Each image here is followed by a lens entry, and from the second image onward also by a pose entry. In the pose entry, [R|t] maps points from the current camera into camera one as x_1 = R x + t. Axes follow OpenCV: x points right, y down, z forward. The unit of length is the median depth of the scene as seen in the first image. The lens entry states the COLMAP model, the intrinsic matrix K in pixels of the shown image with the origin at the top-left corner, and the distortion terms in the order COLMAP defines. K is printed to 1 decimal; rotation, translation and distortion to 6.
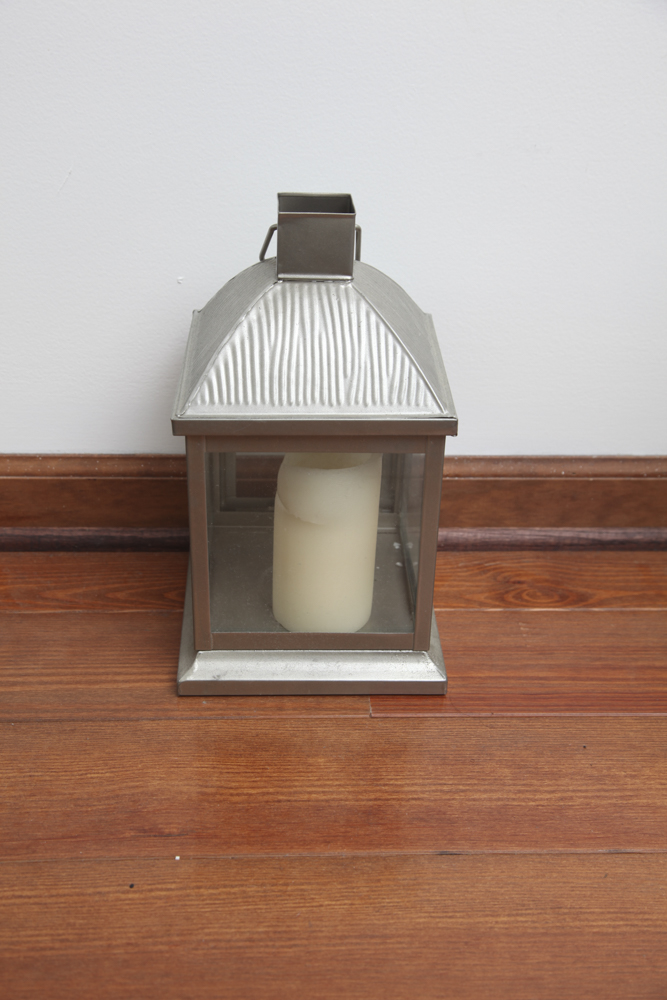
lens RADIAL K [[1251.5, 0, 333.5], [0, 1251.5, 500.0], [0, 0, 1]] dist [0.068309, -0.018358]
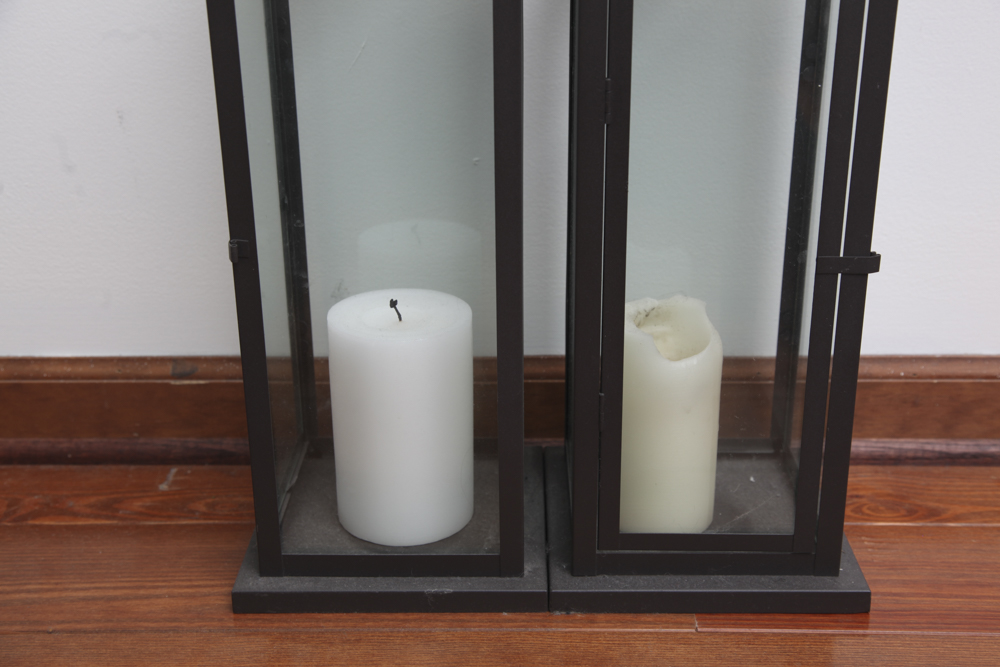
lens RADIAL K [[1313.8, 0, 499.4], [0, 1313.8, 331.2], [0, 0, 1]] dist [0.101623, -0.025116]
pose [[0.997014, -0.010655, -0.076477, -0.034756], [-0.000633, 0.989272, -0.146085, 0.103540], [0.077213, 0.145698, 0.986311, 0.059985]]
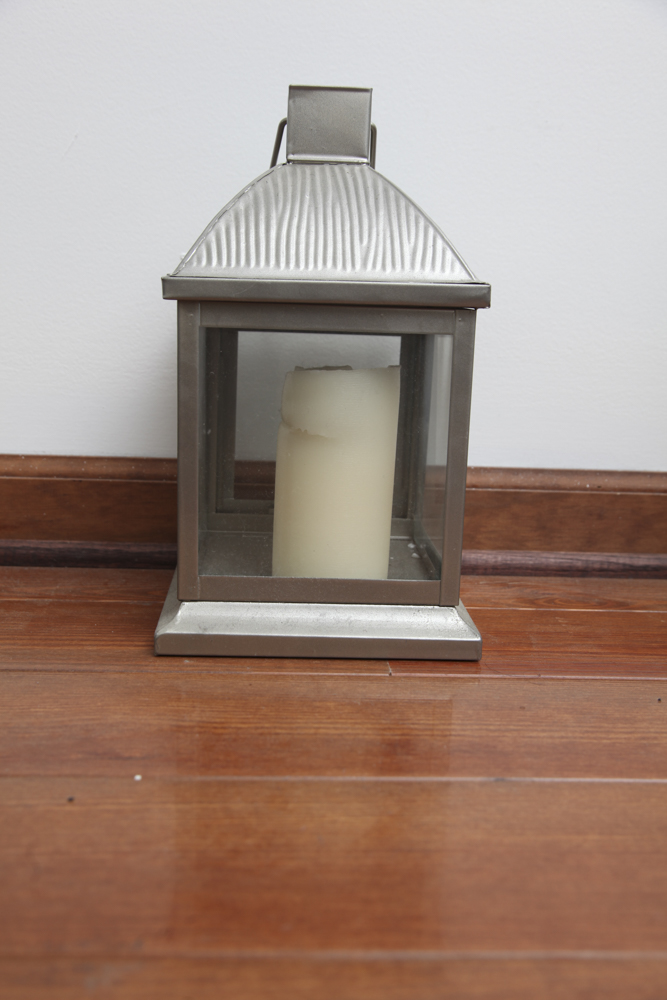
lens RADIAL K [[1050.9, 0, 333.3], [0, 1050.9, 513.9], [0, 0, 1]] dist [0.005573, 0.015450]
pose [[0.999923, 0.007443, 0.009958, -0.015334], [-0.003989, 0.950716, -0.310036, 0.289877], [-0.011775, 0.309973, 0.950673, 0.326821]]
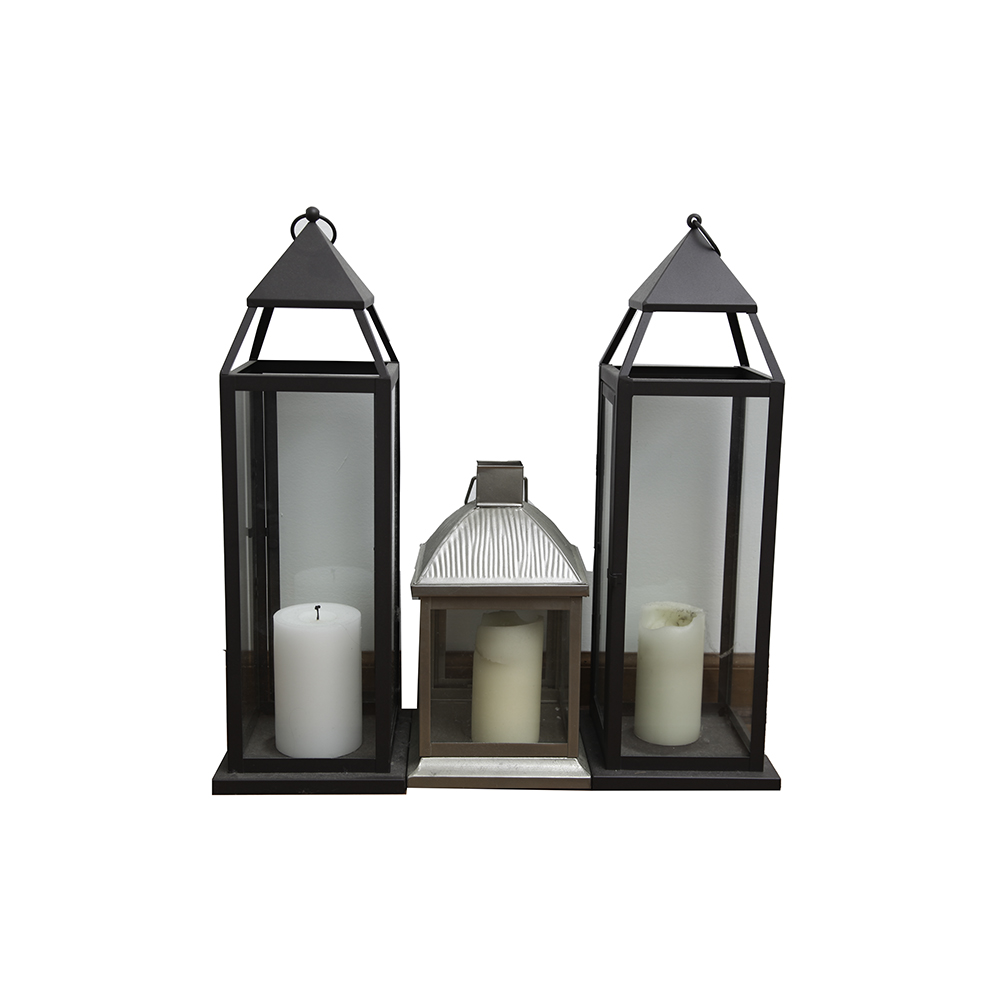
lens RADIAL K [[1263.2, 0, 504.4], [0, 1263.2, 497.7], [0, 0, 1]] dist [0.080762, 0.001778]
pose [[0.999909, -0.009121, -0.009939, 0.007625], [0.005300, 0.943135, -0.332367, 0.338473], [0.012405, 0.332284, 0.943098, -0.520142]]
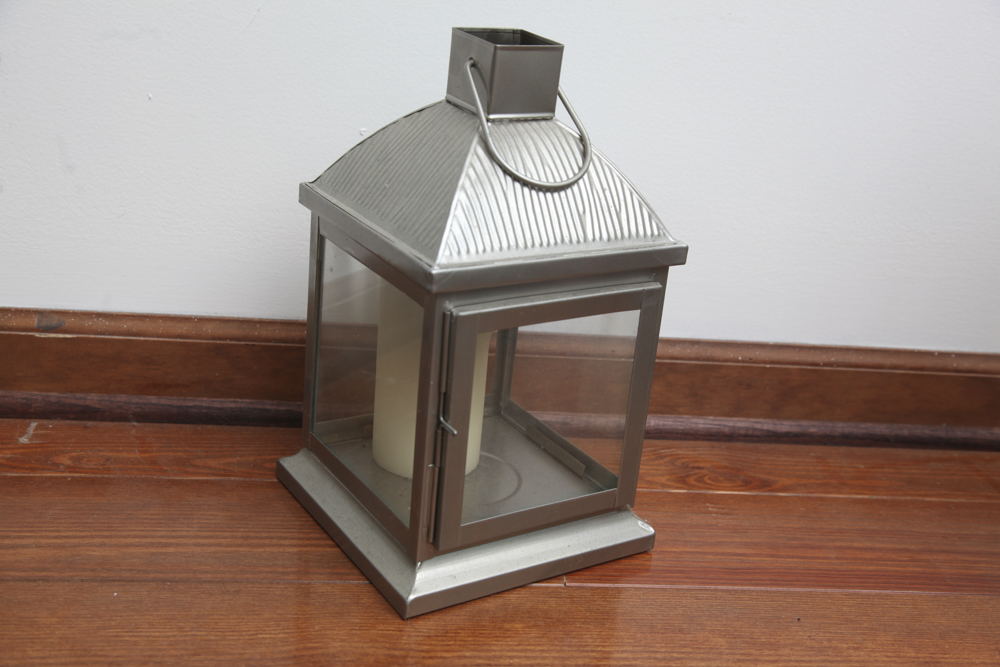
lens RADIAL K [[1206.9, 0, 499.1], [0, 1206.9, 335.9], [0, 0, 1]] dist [0.058813, 0.028375]
pose [[0.995178, 0.036640, 0.090984, -0.107379], [-0.022660, 0.988398, -0.150186, 0.128745], [-0.095431, 0.147400, 0.984462, 0.111470]]
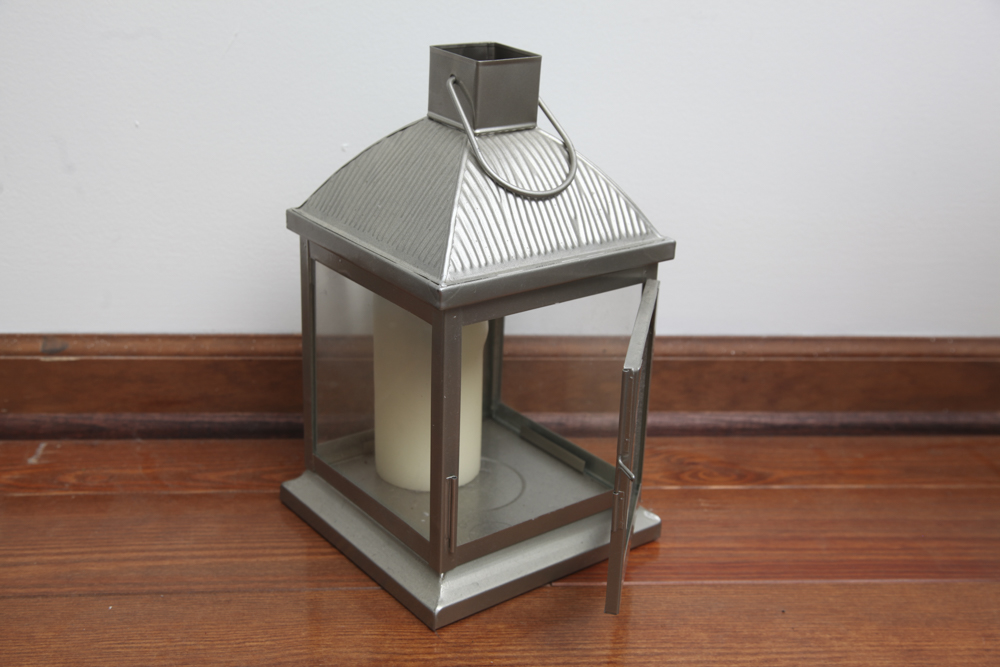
lens RADIAL K [[1206.9, 0, 499.1], [0, 1206.9, 335.9], [0, 0, 1]] dist [0.058813, 0.028375]
pose [[0.999129, -0.004946, 0.041432, -0.046014], [0.011082, 0.988741, -0.149226, 0.125759], [-0.040228, 0.149555, 0.987935, 0.090789]]
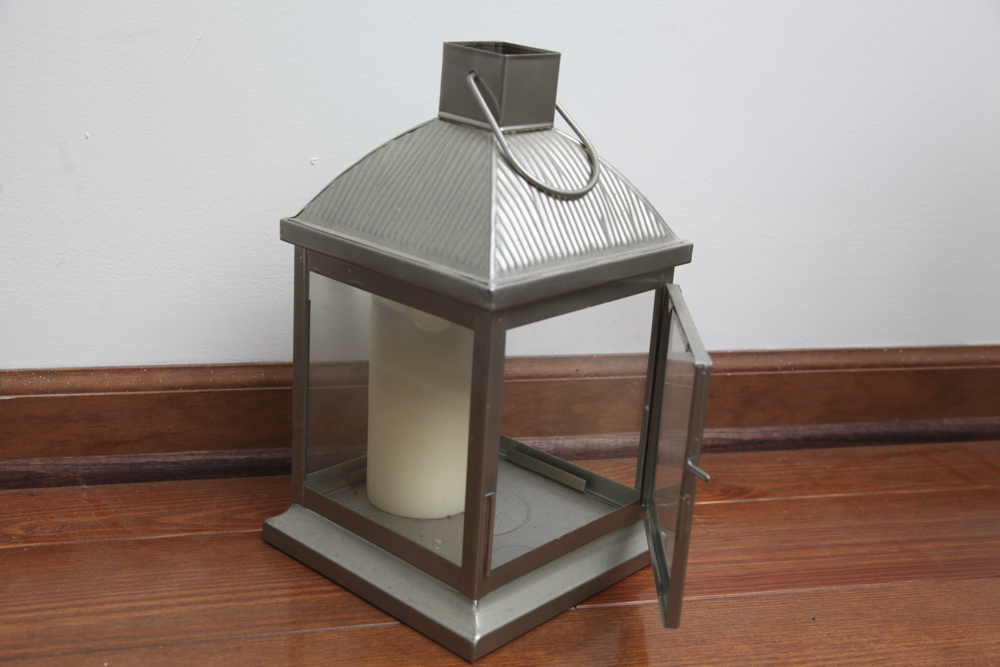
lens RADIAL K [[1203.4, 0, 493.2], [0, 1203.4, 336.3], [0, 0, 1]] dist [0.056817, 0.028915]
pose [[0.978270, -0.032155, 0.204827, -0.198529], [0.072798, 0.978274, -0.194116, 0.148739], [-0.194135, 0.204809, 0.959357, 0.161597]]
